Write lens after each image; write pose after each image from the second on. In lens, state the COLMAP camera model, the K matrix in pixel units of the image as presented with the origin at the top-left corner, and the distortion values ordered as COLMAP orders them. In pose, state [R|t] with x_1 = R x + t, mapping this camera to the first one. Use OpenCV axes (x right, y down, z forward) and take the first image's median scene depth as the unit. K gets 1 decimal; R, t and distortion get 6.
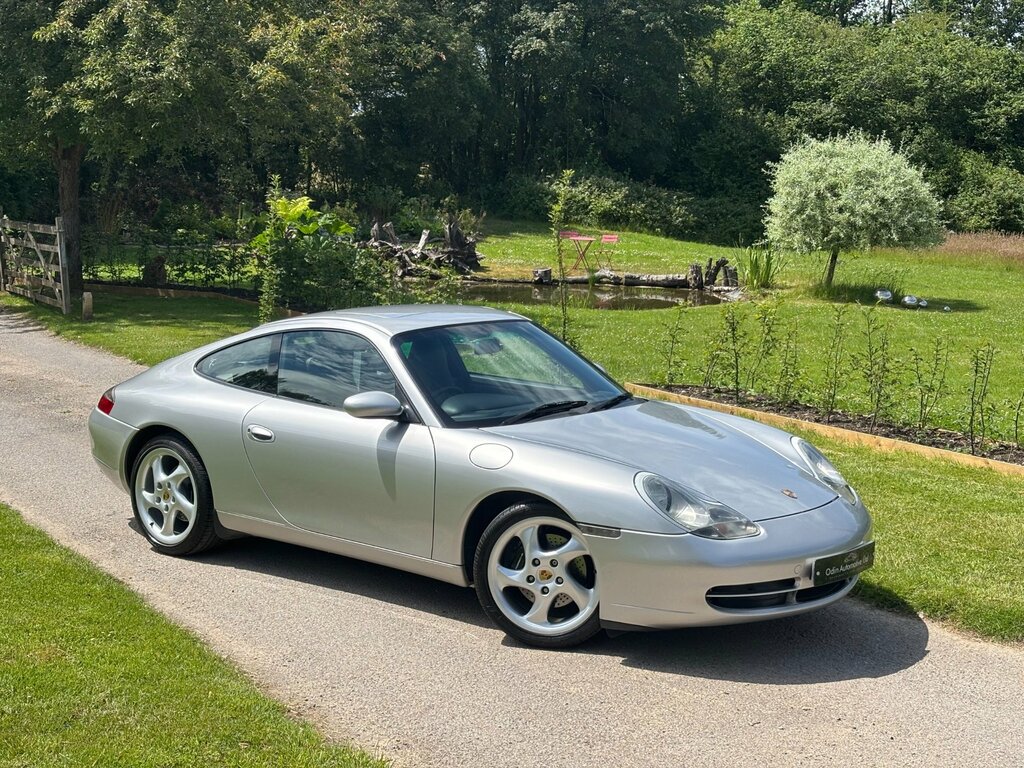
lens RADIAL K [[1563.9, 0, 496.0], [0, 1563.9, 383.2], [0, 0, 1]] dist [0.209277, -0.901323]
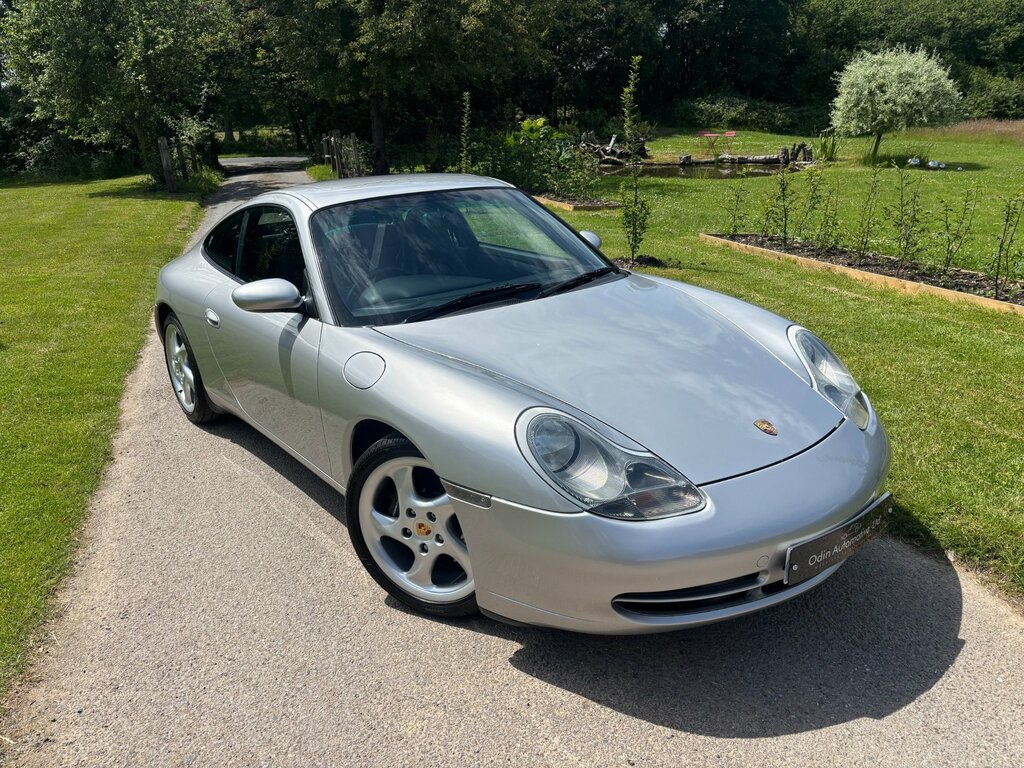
lens RADIAL K [[778.0, 0, 506.8], [0, 778.0, 383.8], [0, 0, 1]] dist [0.050237, -0.059681]
pose [[0.975308, 0.017865, -0.220123, 0.051327], [0.026087, 0.980426, 0.195151, -0.006733], [0.219301, -0.196075, 0.955752, 0.220989]]
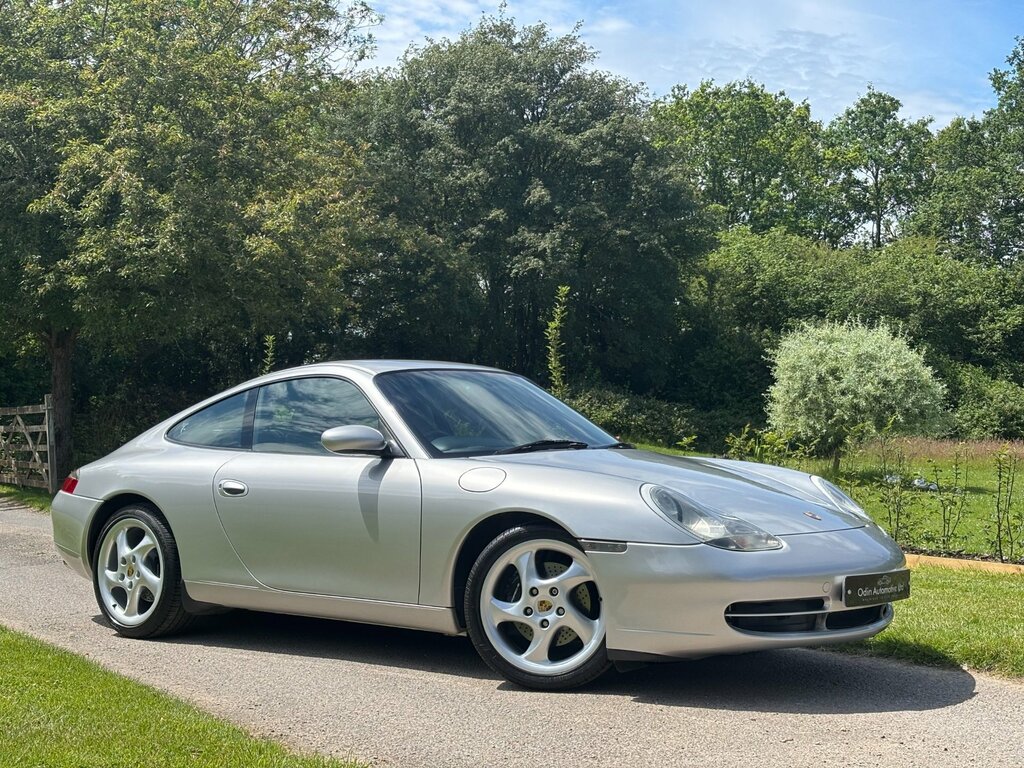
lens RADIAL K [[1558.1, 0, 502.5], [0, 1558.1, 368.1], [0, 0, 1]] dist [0.217324, -0.923852]
pose [[0.999851, -0.016975, 0.003093, 0.002353], [0.017254, 0.985582, -0.168318, 0.046373], [-0.000191, 0.168346, 0.985728, 0.032800]]
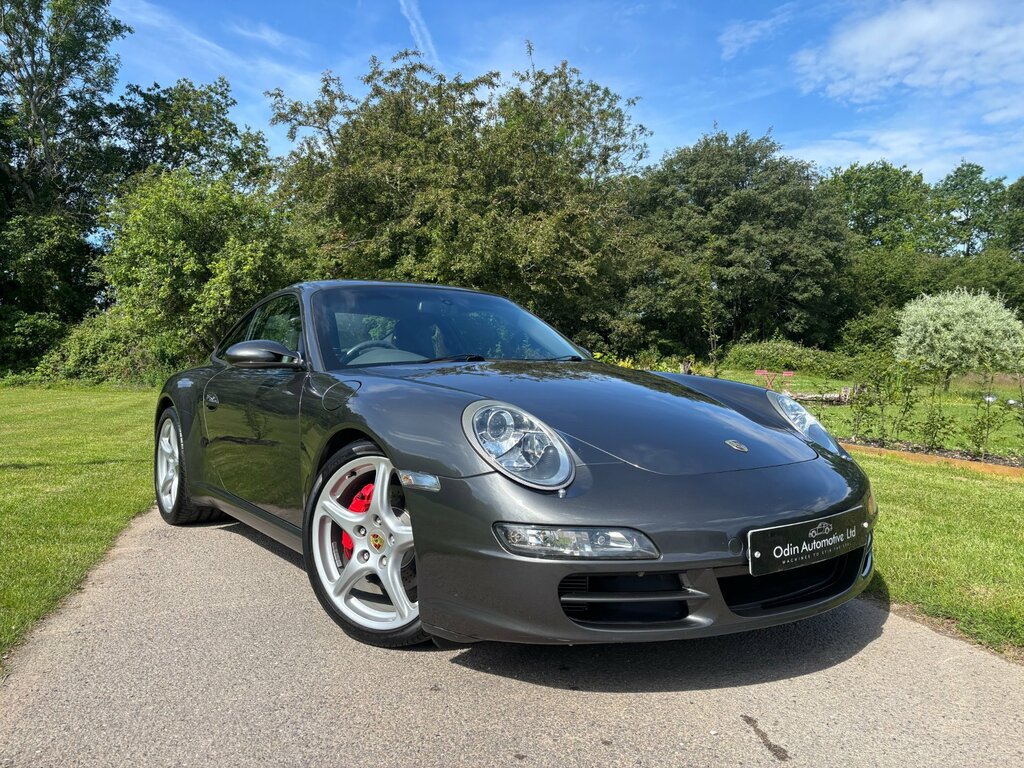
lens RADIAL K [[774.0, 0, 501.1], [0, 774.0, 384.7], [0, 0, 1]] dist [0.049349, -0.055300]
pose [[0.957482, -0.013117, -0.288196, 0.035561], [-0.019997, 0.993546, -0.111654, 0.023968], [0.287800, 0.112670, 0.951040, 0.257802]]
